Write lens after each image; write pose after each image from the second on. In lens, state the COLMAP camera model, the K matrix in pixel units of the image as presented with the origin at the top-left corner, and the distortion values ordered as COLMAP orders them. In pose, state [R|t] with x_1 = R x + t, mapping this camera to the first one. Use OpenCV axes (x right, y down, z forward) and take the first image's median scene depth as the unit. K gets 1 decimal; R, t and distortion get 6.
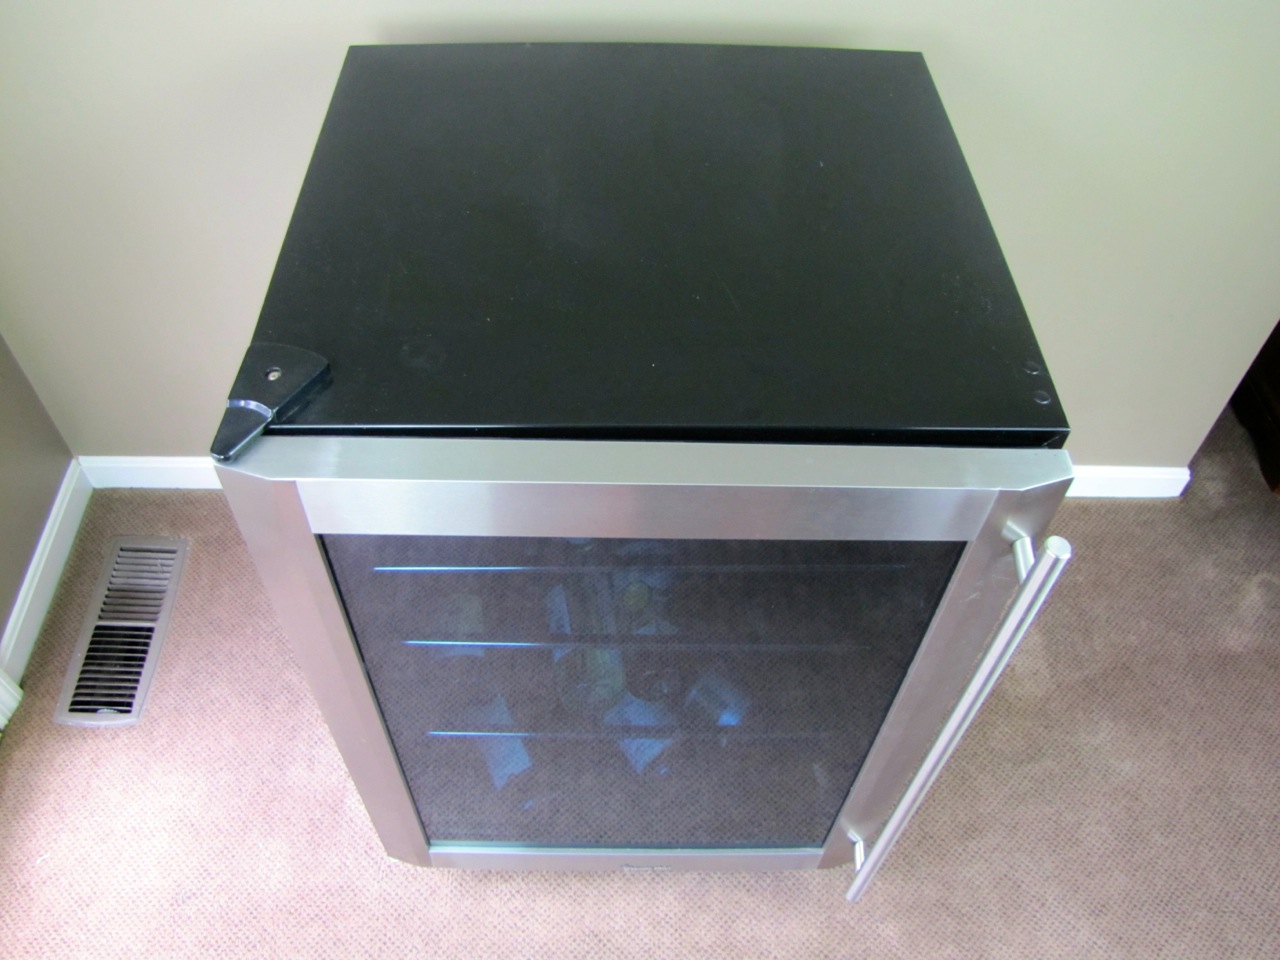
lens RADIAL K [[1068.0, 0, 638.1], [0, 1068.0, 488.4], [0, 0, 1]] dist [-0.196237, 0.183580]
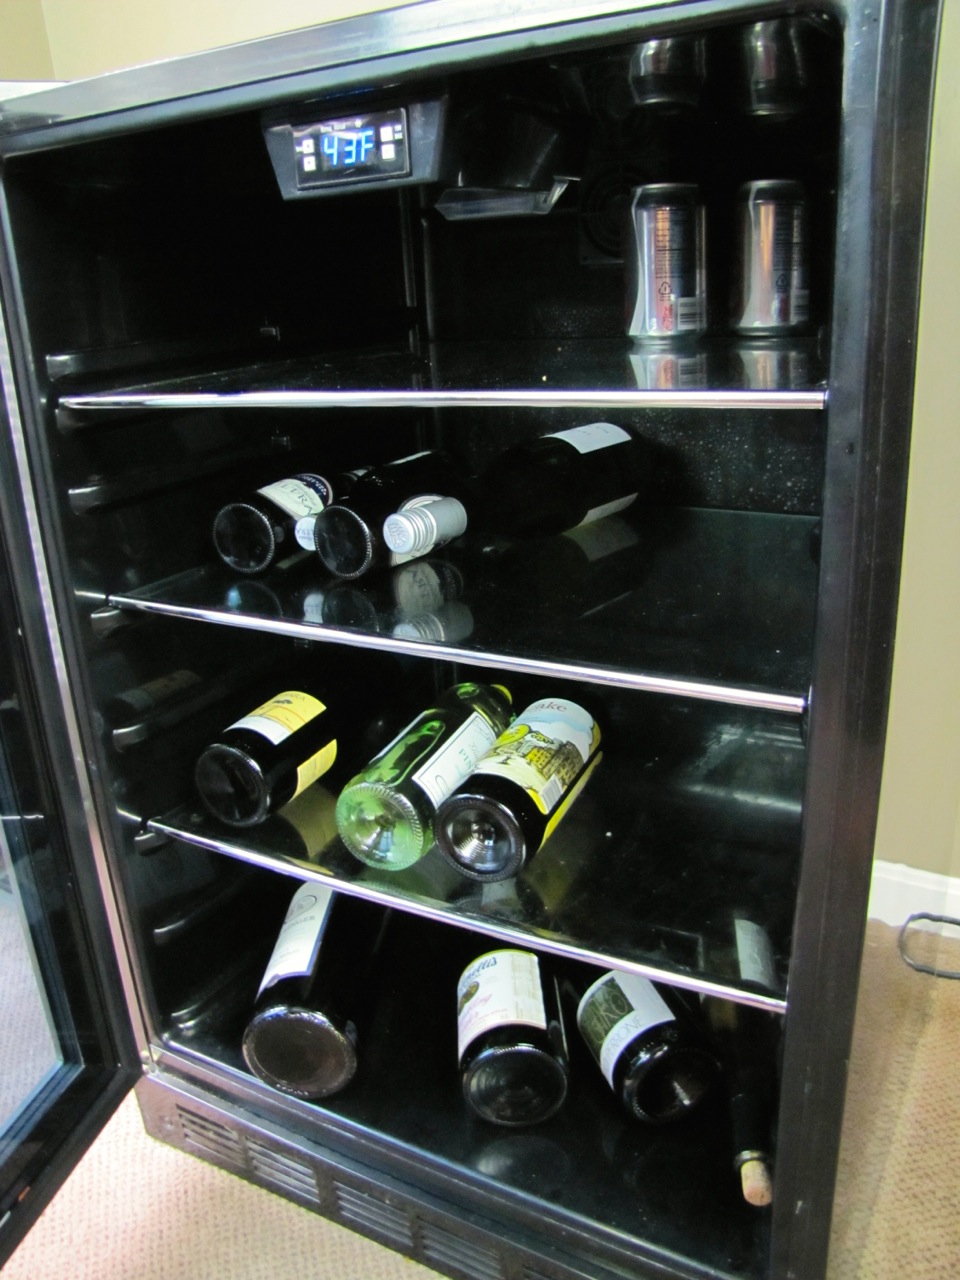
lens RADIAL K [[1066.6, 0, 480.0], [0, 1066.6, 640.0], [0, 0, 1]] dist [-0.195399, 0.183021]
pose [[0.857078, 0.105826, -0.504200, 0.273219], [-0.353046, 0.833397, -0.425214, 0.296010], [0.375200, 0.542448, 0.751648, 0.393159]]
